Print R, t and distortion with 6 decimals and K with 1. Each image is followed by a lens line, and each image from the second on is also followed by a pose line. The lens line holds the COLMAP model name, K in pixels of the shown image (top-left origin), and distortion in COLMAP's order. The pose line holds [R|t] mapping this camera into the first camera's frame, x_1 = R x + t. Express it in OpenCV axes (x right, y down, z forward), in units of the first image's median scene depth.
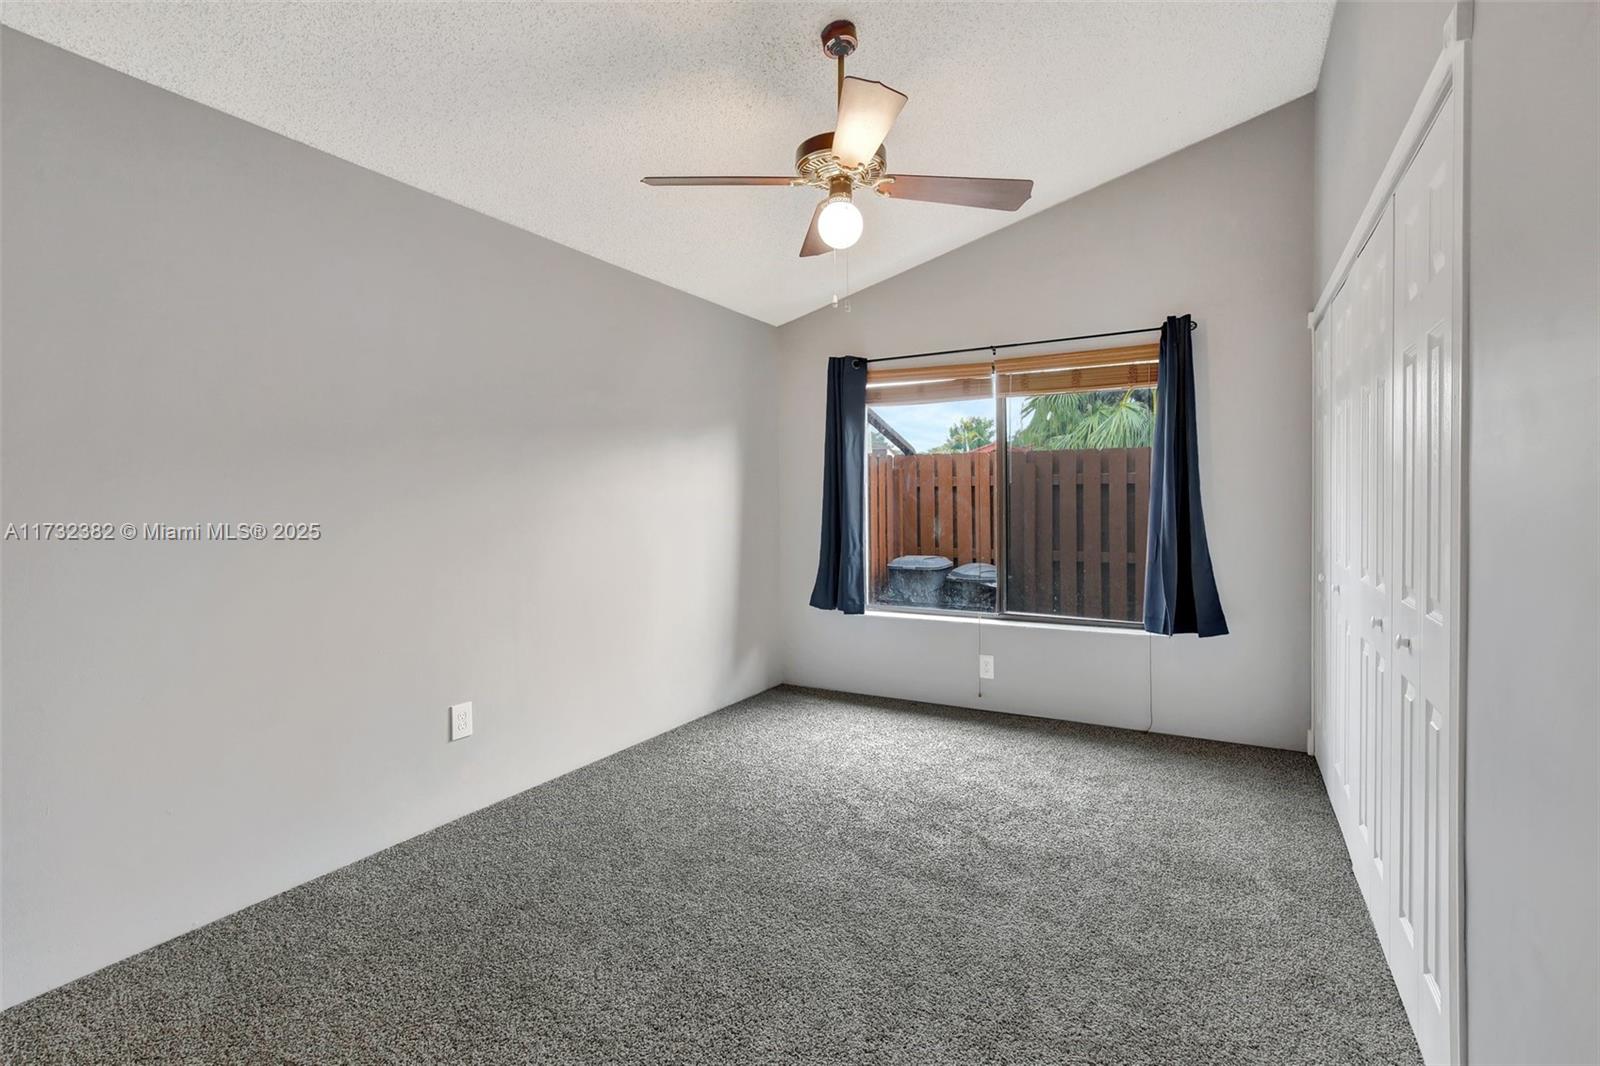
lens RADIAL K [[778.0, 0, 800.0], [0, 778.0, 533.0], [0, 0, 1]] dist [-0.019436, -0.000267]
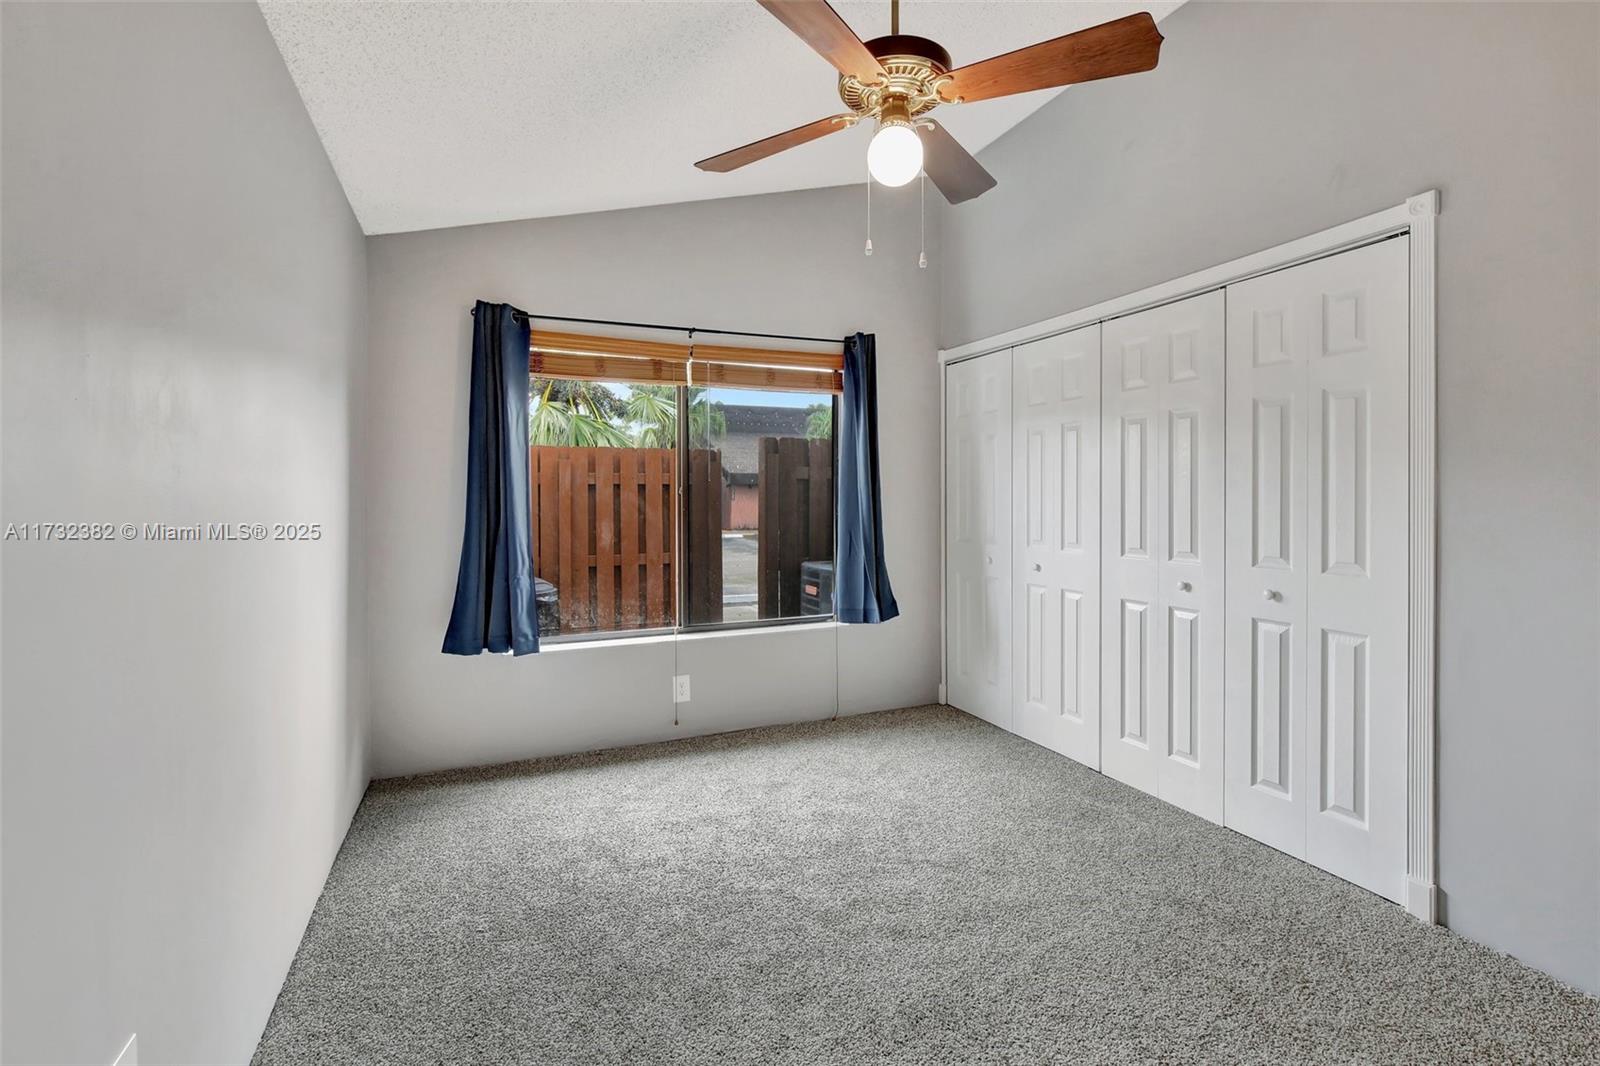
lens RADIAL K [[766.1, 0, 809.6], [0, 766.1, 514.8], [0, 0, 1]] dist [-0.018369, 0.000067]
pose [[0.572634, -0.014561, 0.819682, -0.397434], [0.035779, 0.999333, -0.007243, -0.014053], [-0.819030, 0.033475, 0.572774, 0.386815]]
